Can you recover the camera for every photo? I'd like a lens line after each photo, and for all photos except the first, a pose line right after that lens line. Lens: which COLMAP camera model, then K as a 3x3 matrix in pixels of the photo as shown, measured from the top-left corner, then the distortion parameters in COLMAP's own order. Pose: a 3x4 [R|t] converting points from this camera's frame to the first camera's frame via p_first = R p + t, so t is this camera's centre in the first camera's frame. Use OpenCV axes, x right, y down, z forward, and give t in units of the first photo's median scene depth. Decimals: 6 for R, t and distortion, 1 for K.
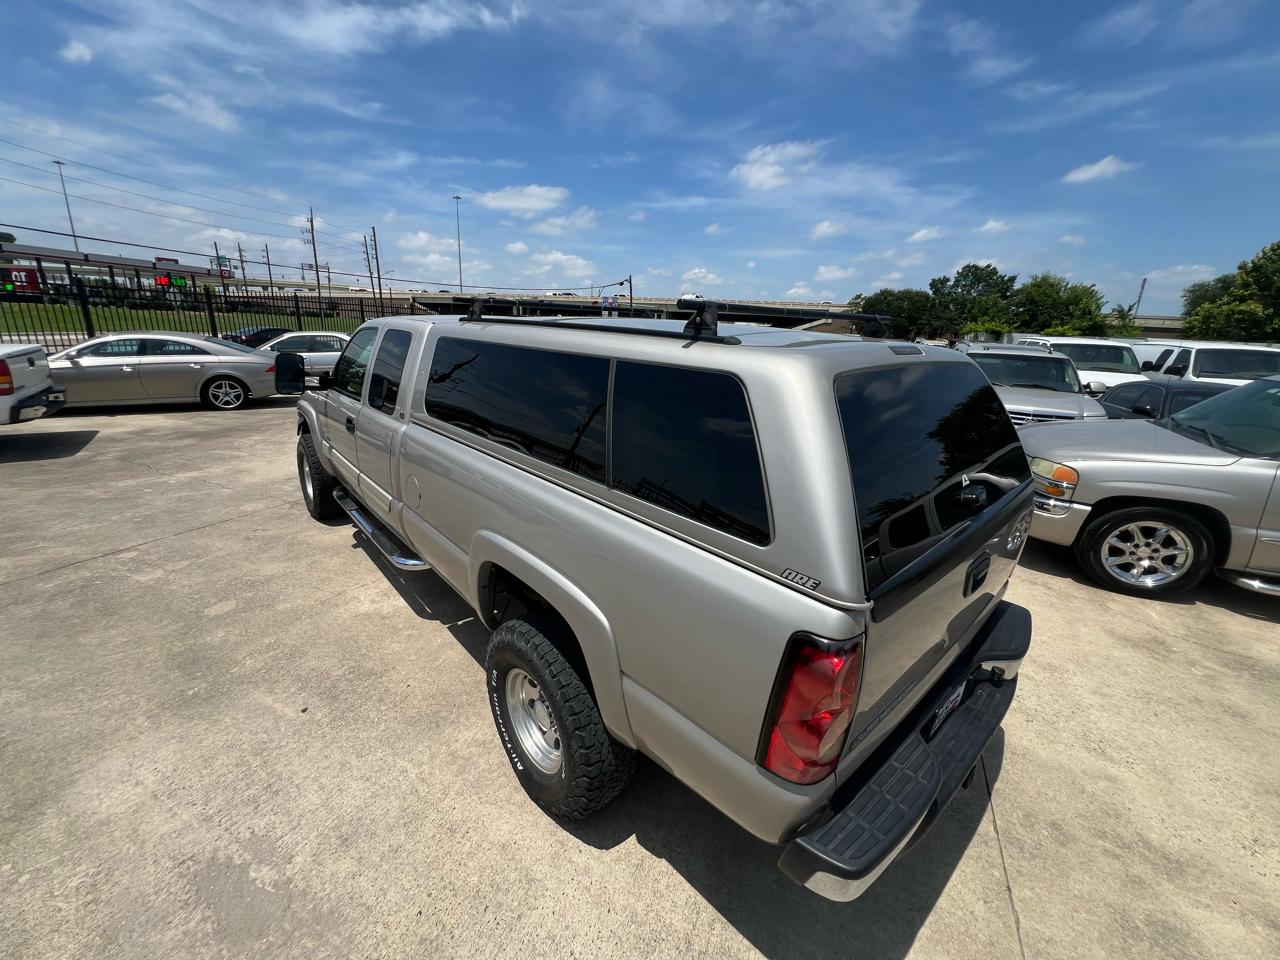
lens RADIAL K [[512.6, 0, 640.8], [0, 512.6, 484.7], [0, 0, 1]] dist [-0.002948, 0.001540]
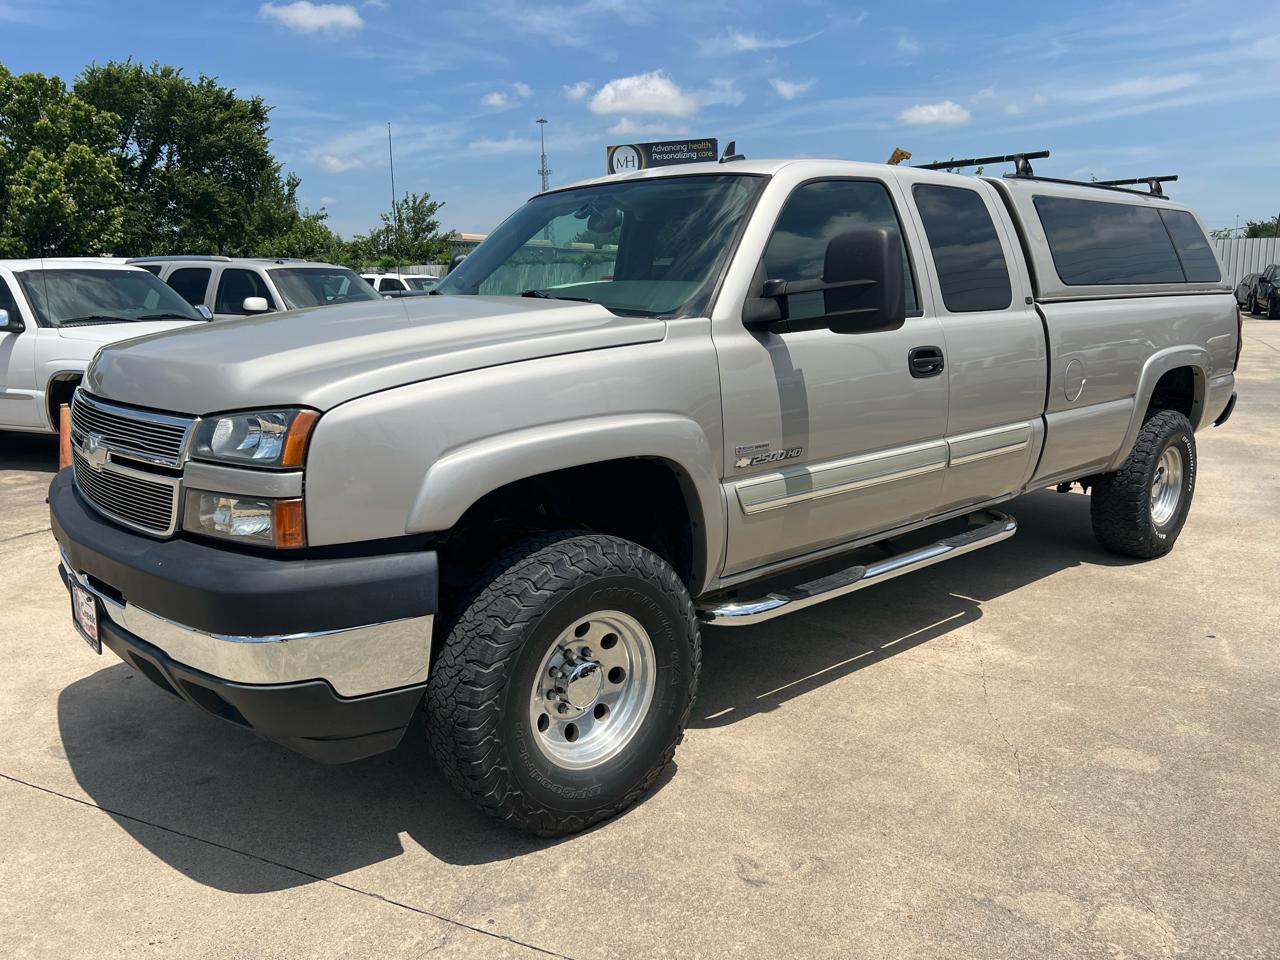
lens RADIAL K [[969.1, 0, 639.7], [0, 969.1, 492.4], [0, 0, 1]] dist [0.039131, -0.043982]
pose [[0.003745, -0.250043, 0.968228, -1.708752], [0.317067, 0.918573, 0.235993, -0.351401], [-0.948396, 0.306109, 0.082721, 1.342640]]
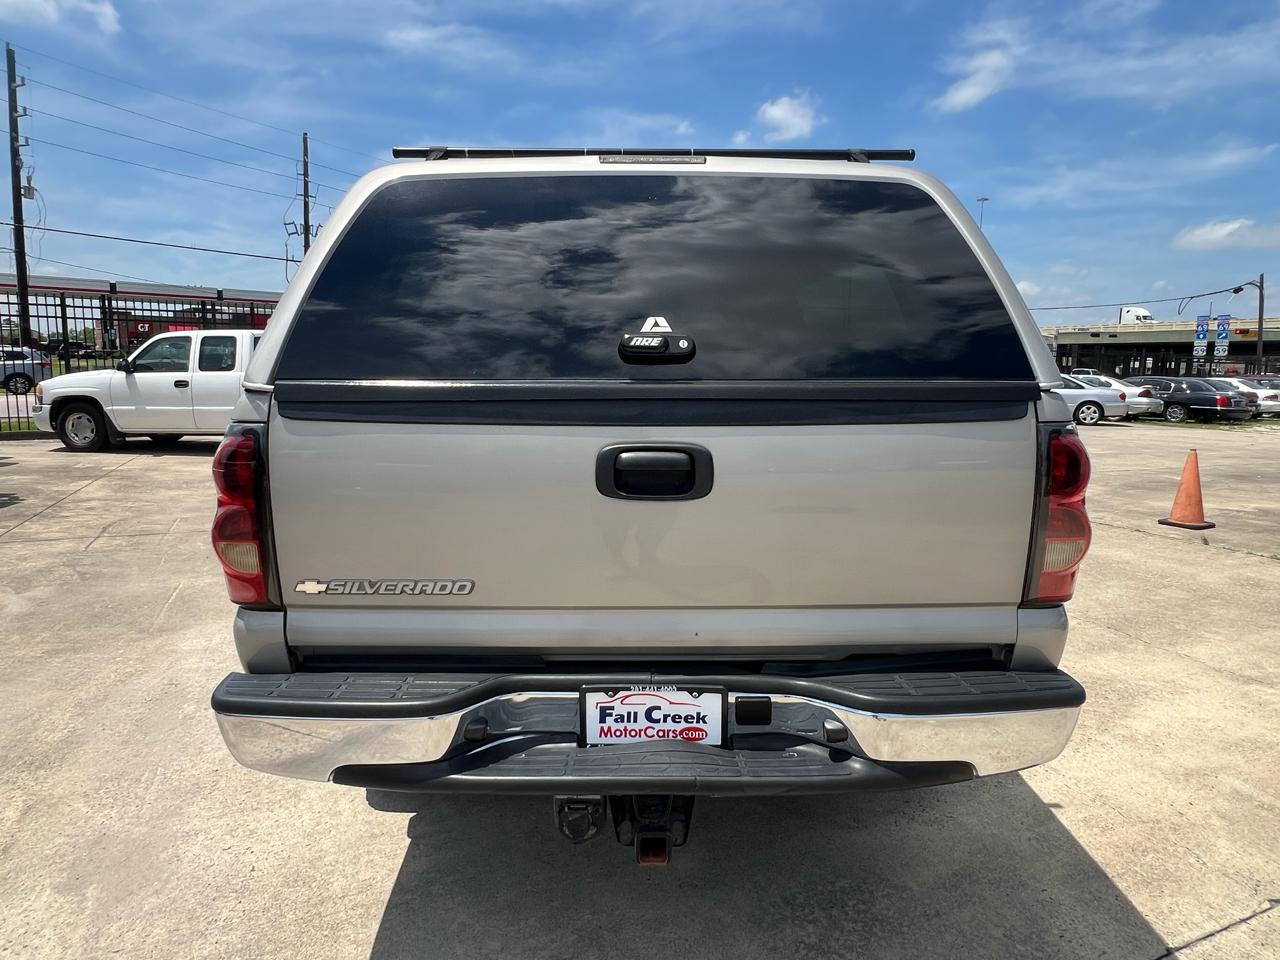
lens RADIAL K [[769.4, 0, 639.8], [0, 769.4, 495.4], [0, 0, 1]] dist [-0.005223, 0.003466]
pose [[0.746023, 0.078818, -0.661240, 0.643862], [-0.178722, 0.980239, -0.084795, 0.144989], [0.641490, 0.181437, 0.745367, 0.156826]]
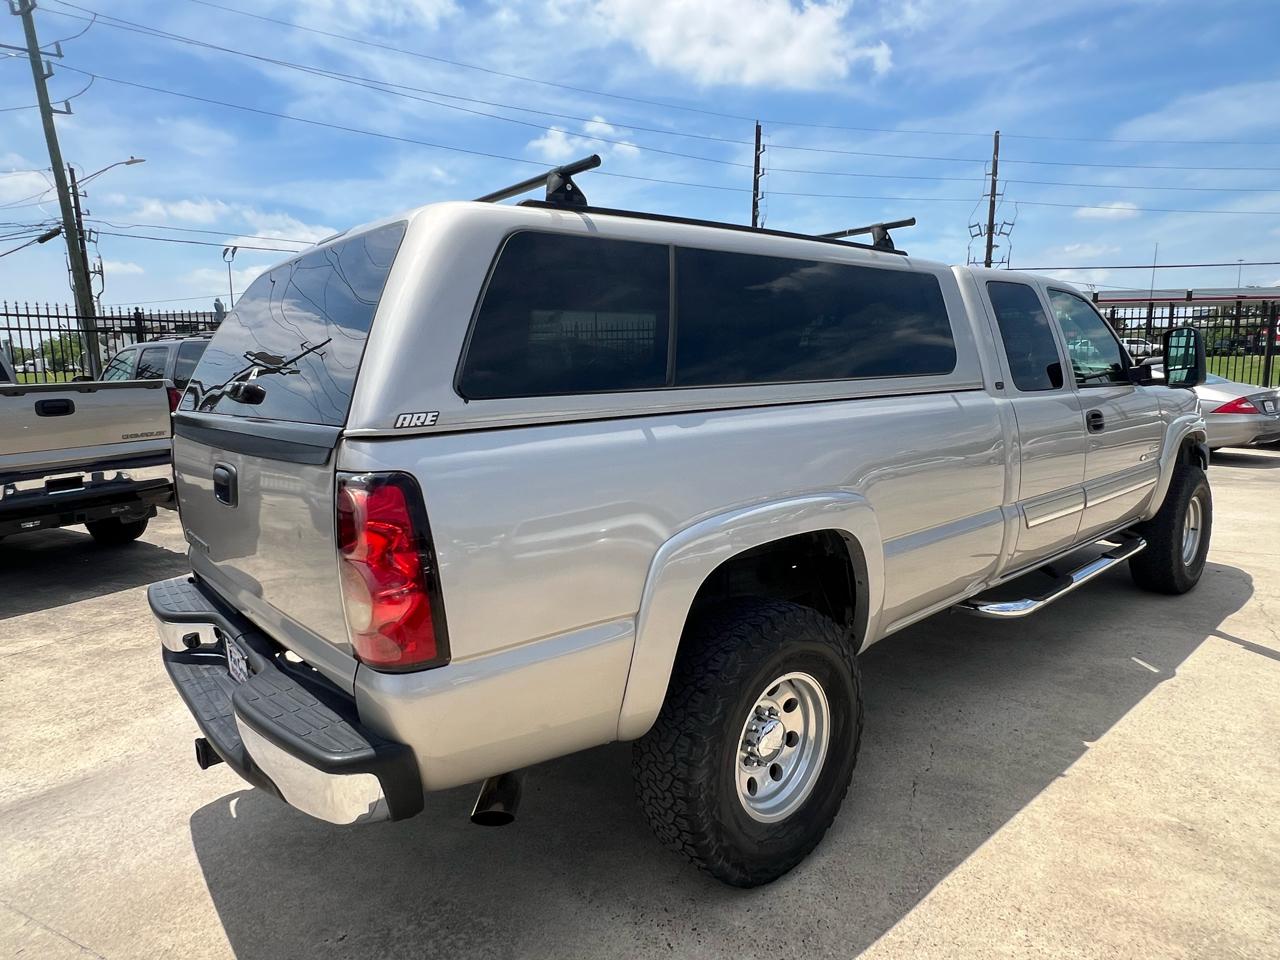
lens RADIAL K [[769.4, 0, 636.1], [0, 769.4, 493.8], [0, 0, 1]] dist [-0.005223, 0.003466]
pose [[-0.021564, 0.124064, -0.992040, 0.966309], [-0.283175, 0.950878, 0.125072, -0.080397], [0.958826, 0.283618, 0.014627, 0.834778]]
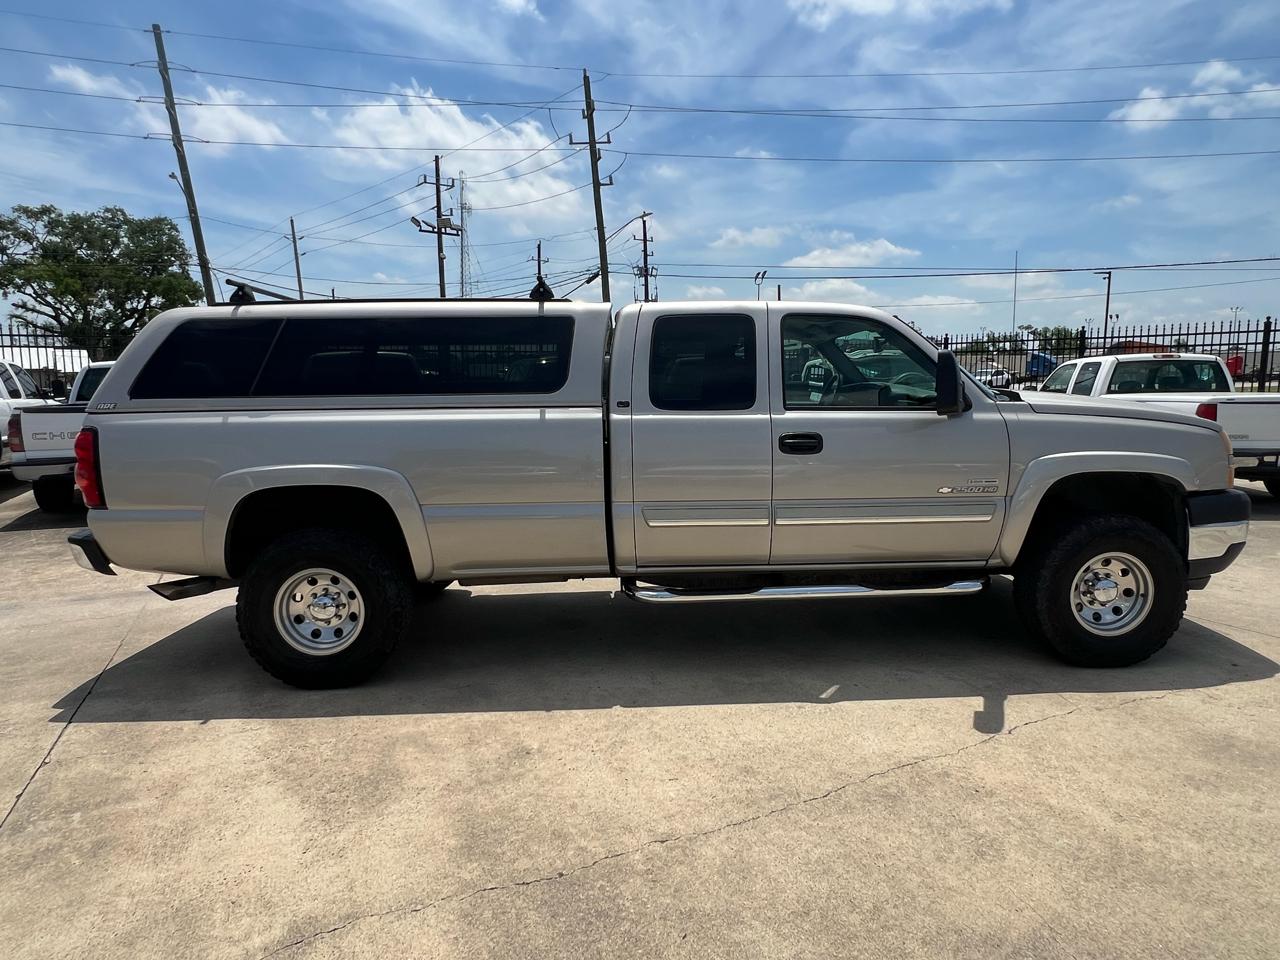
lens RADIAL K [[769.4, 0, 639.9], [0, 769.4, 484.9], [0, 0, 1]] dist [-0.005223, 0.003466]
pose [[-0.637154, 0.064489, -0.768034, 0.878419], [-0.251776, 0.924409, 0.286490, -0.447362], [0.728453, 0.375910, -0.572754, 1.982661]]
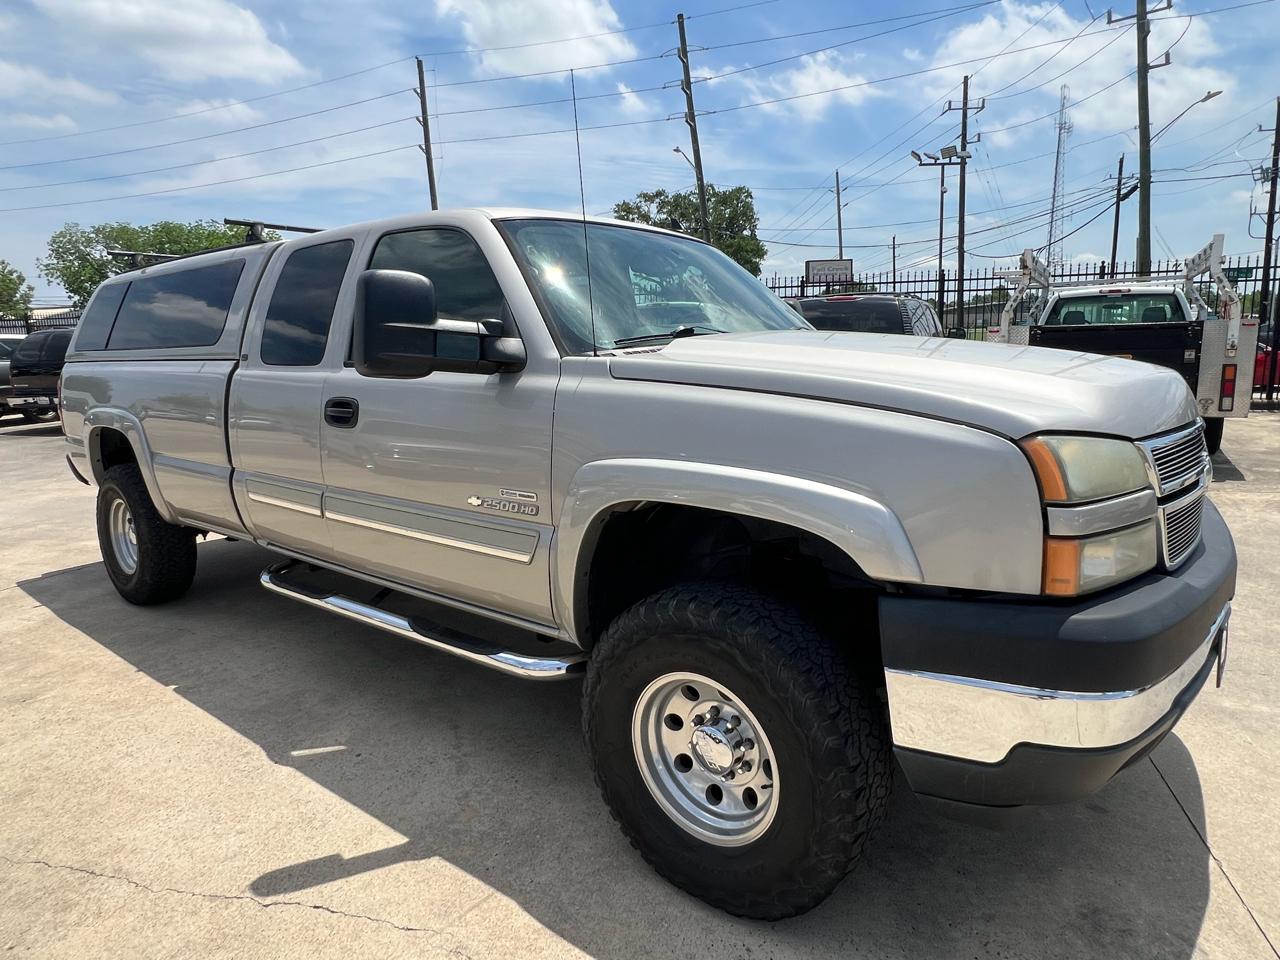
lens RADIAL K [[769.4, 0, 645.2], [0, 769.4, 479.9], [0, 0, 1]] dist [-0.005223, 0.003466]
pose [[-0.986545, 0.008926, -0.163249, -0.372096], [-0.067905, 0.885938, 0.458806, -0.582184], [0.148724, 0.463718, -0.873411, 2.301113]]
